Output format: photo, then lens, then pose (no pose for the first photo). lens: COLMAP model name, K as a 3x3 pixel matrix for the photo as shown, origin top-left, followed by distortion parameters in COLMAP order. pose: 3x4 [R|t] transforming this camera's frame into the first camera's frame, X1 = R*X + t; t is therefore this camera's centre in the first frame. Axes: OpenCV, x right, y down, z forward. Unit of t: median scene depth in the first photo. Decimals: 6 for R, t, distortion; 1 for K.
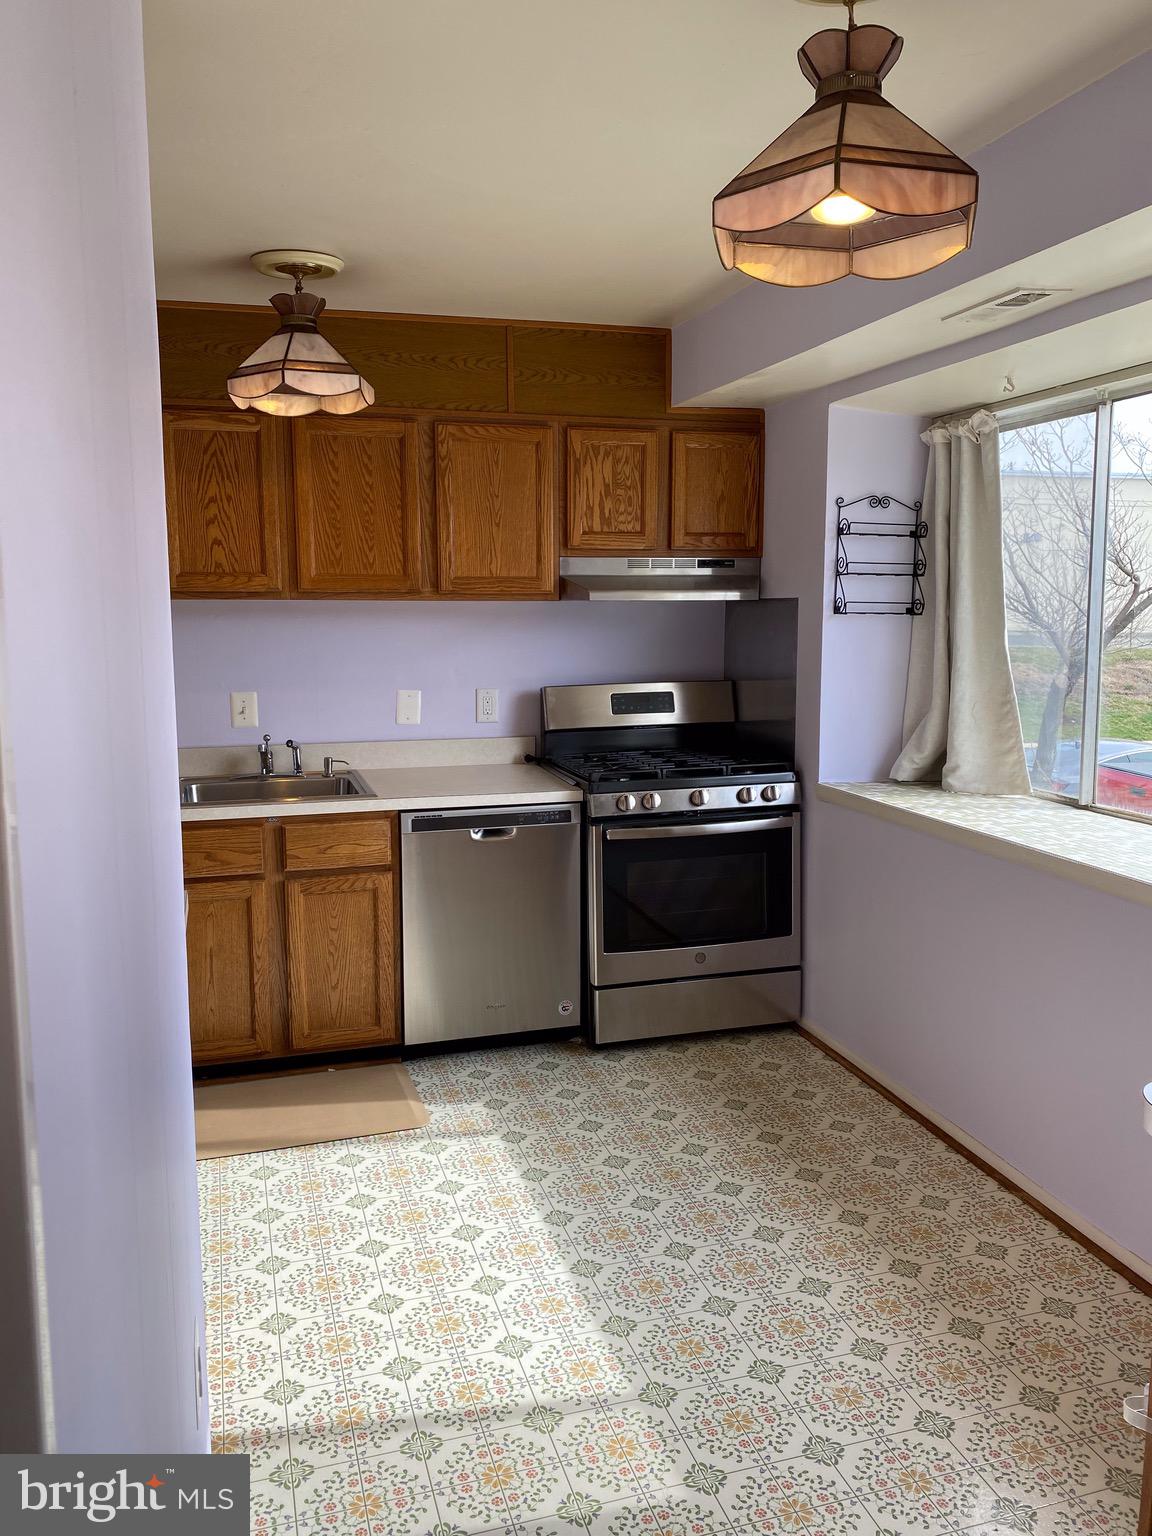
lens RADIAL K [[1201.1, 0, 578.7], [0, 1201.1, 780.7], [0, 0, 1]] dist [-0.004652, -0.004011]
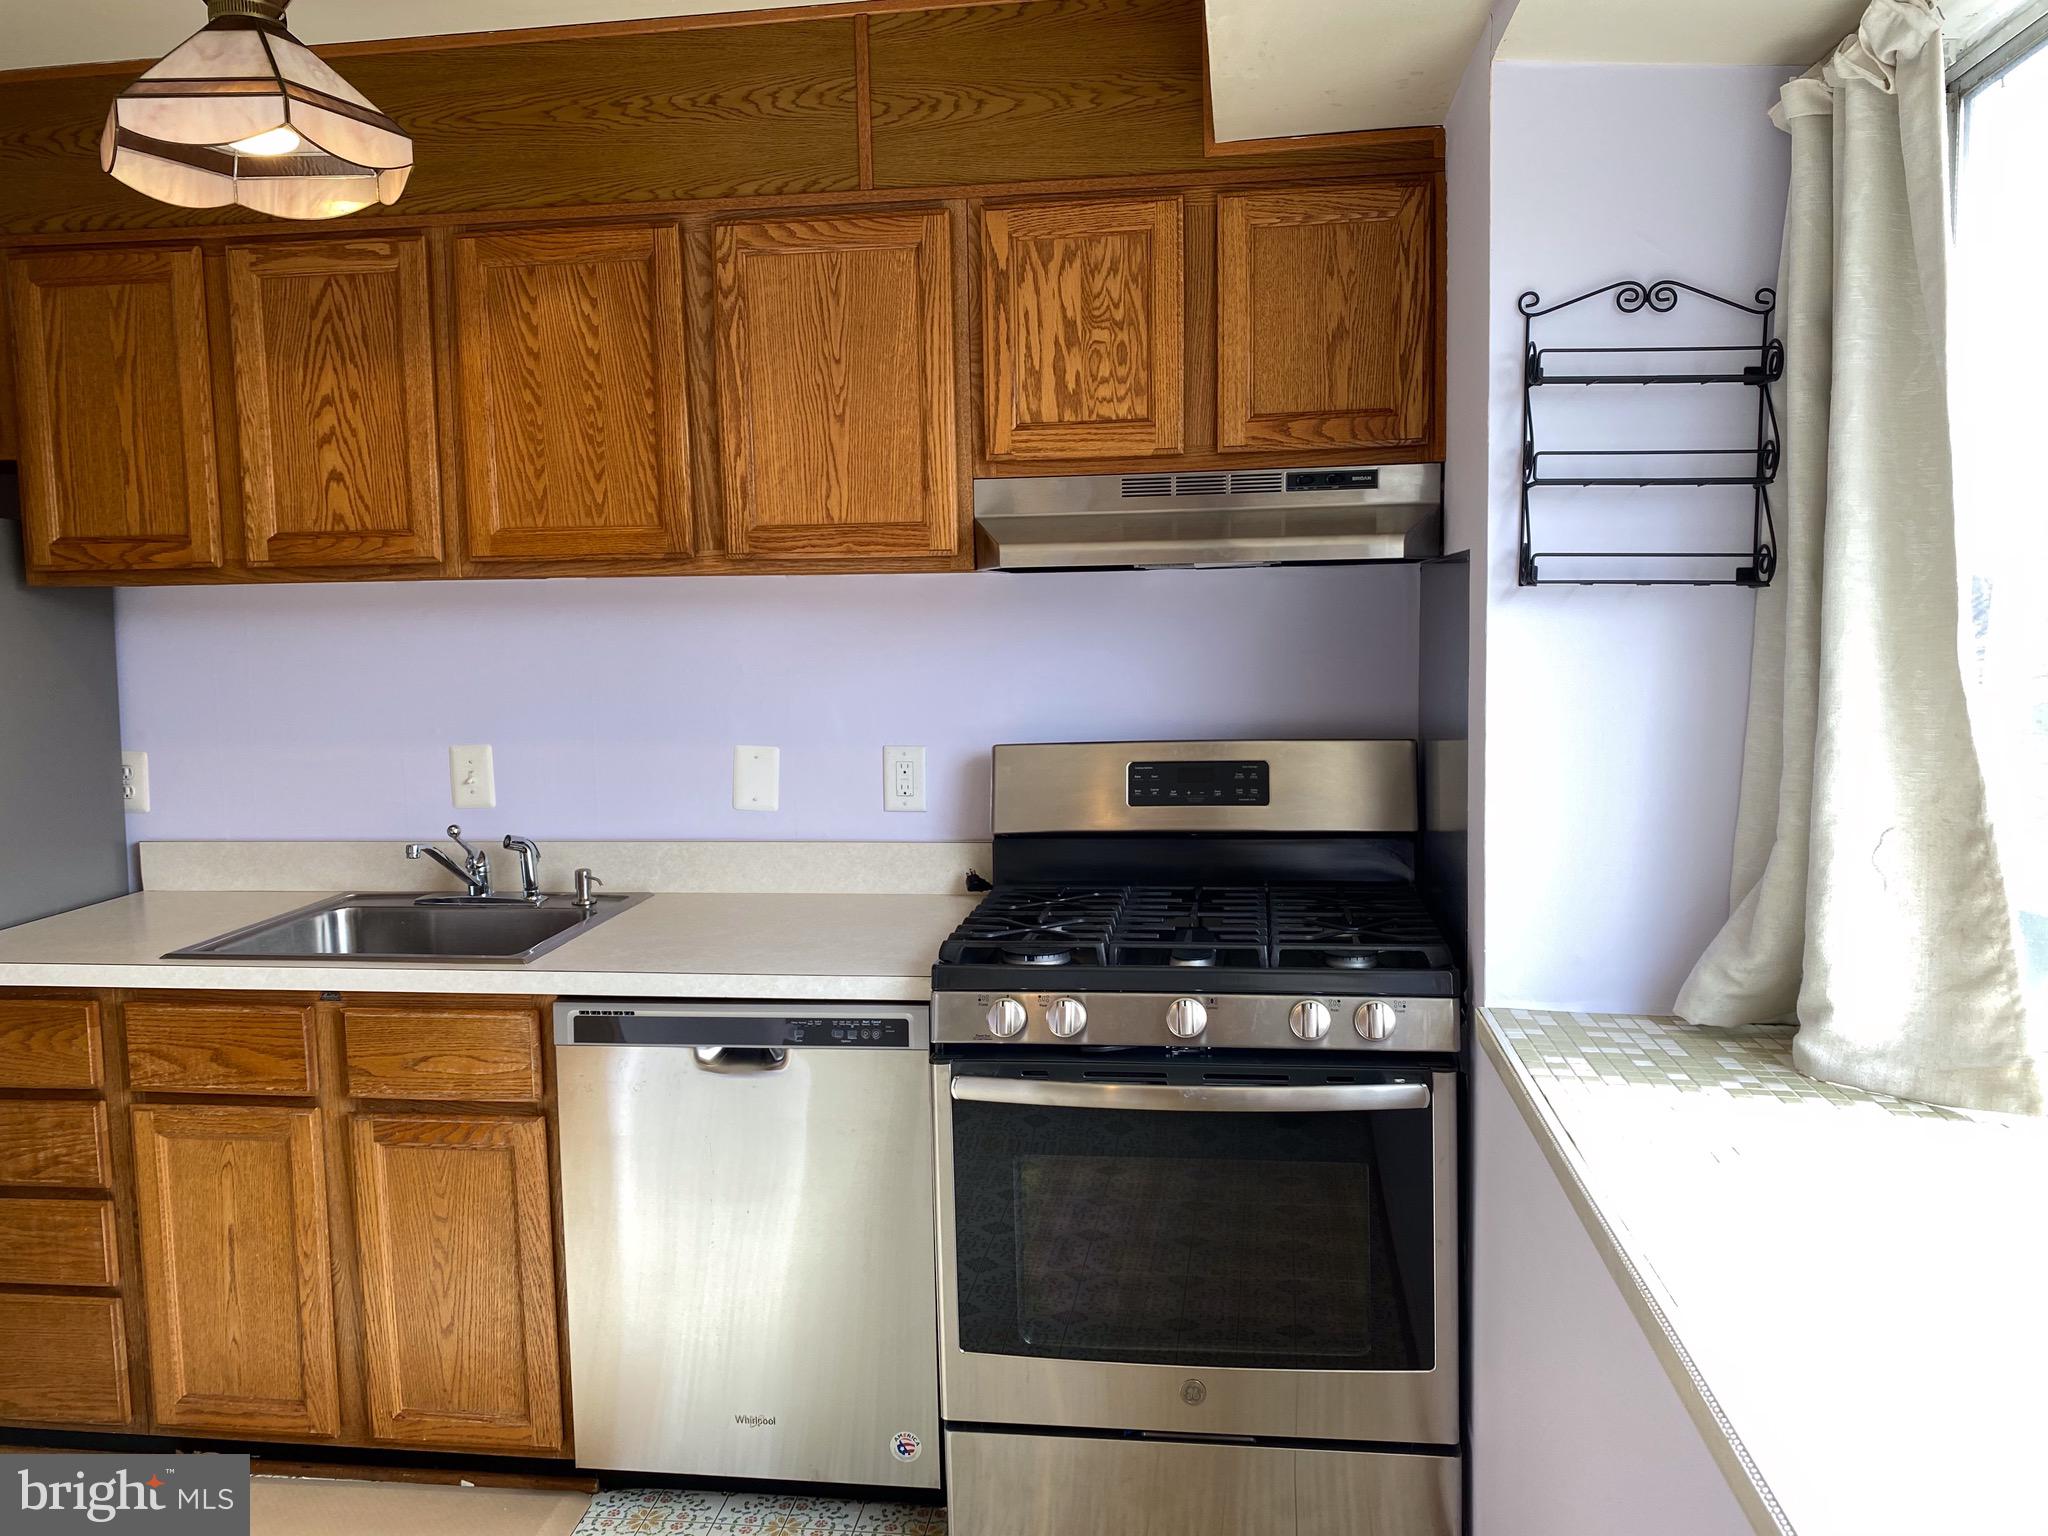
lens RADIAL K [[1601.5, 0, 1026.0], [0, 1601.5, 751.1], [0, 0, 1]] dist [-0.004652, -0.004011]
pose [[0.907835, 0.025160, -0.418572, 0.287273], [-0.045869, 0.998167, -0.039487, -0.056137], [0.416811, 0.055047, 0.907325, 0.455387]]
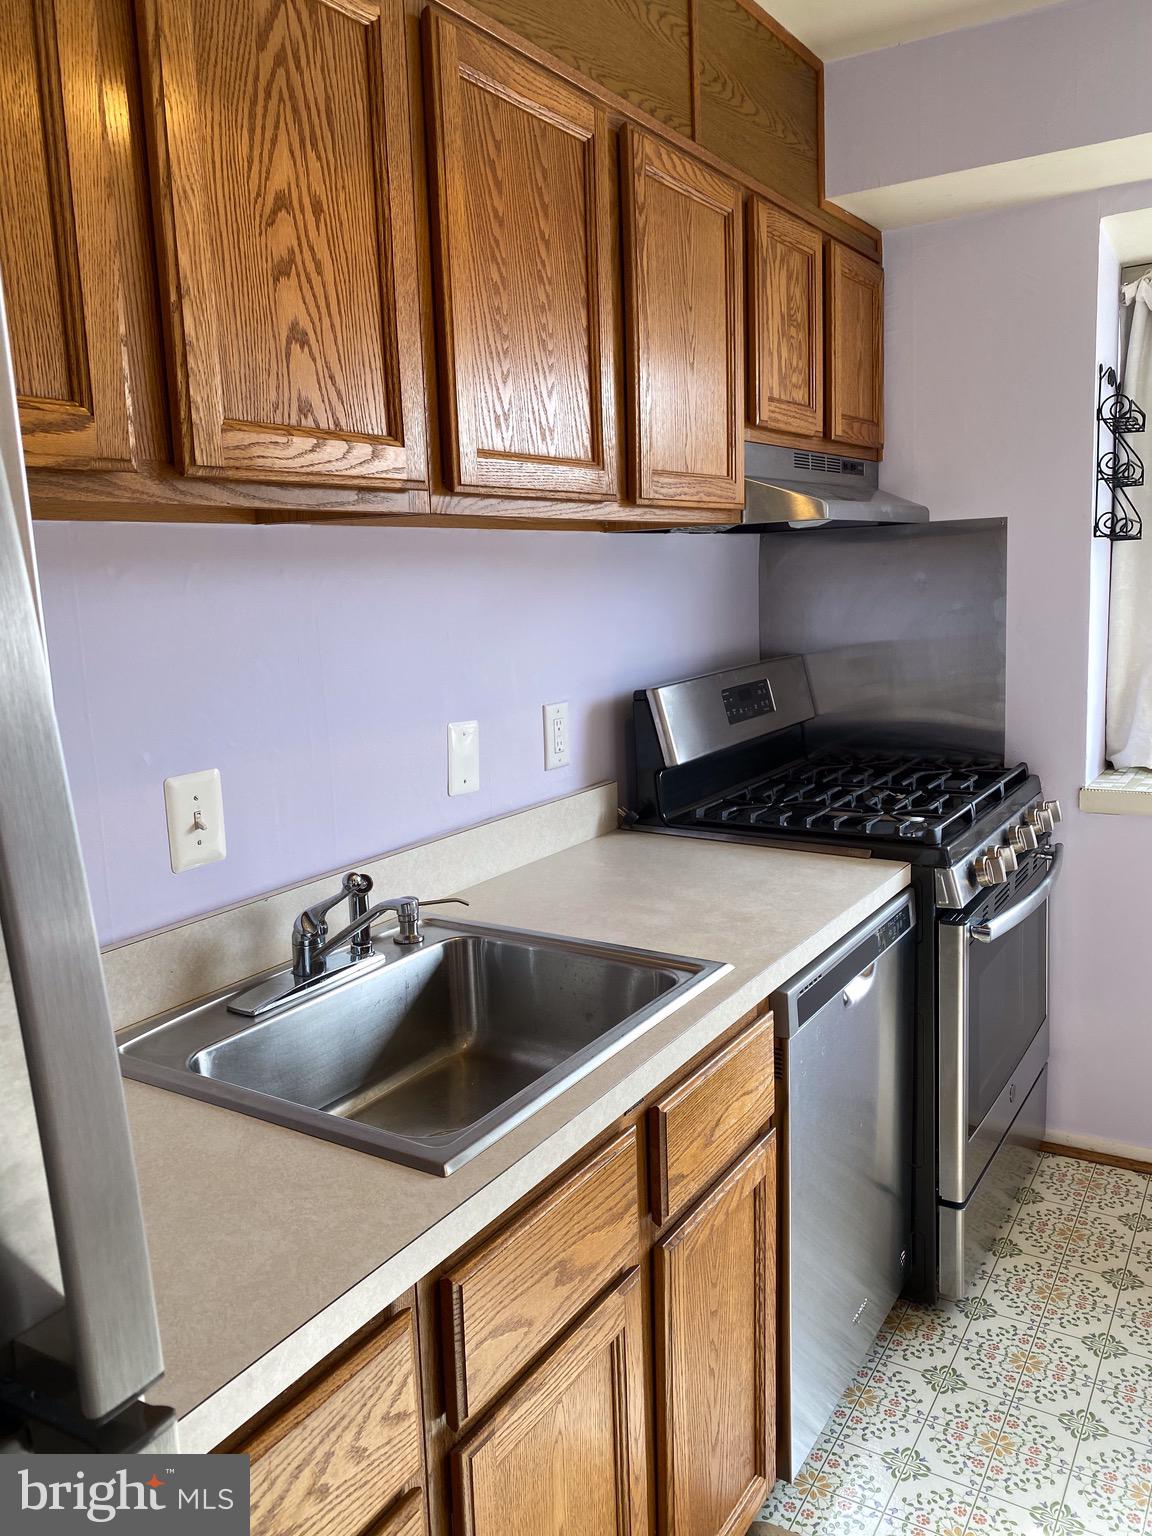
lens RADIAL K [[1201.1, 0, 580.7], [0, 1201.1, 764.2], [0, 0, 1]] dist [-0.004652, -0.004011]
pose [[0.751580, -0.132684, 0.646159, -0.456692], [0.132605, 0.989955, 0.049040, -0.083470], [-0.646176, 0.048827, 0.761625, 0.676620]]
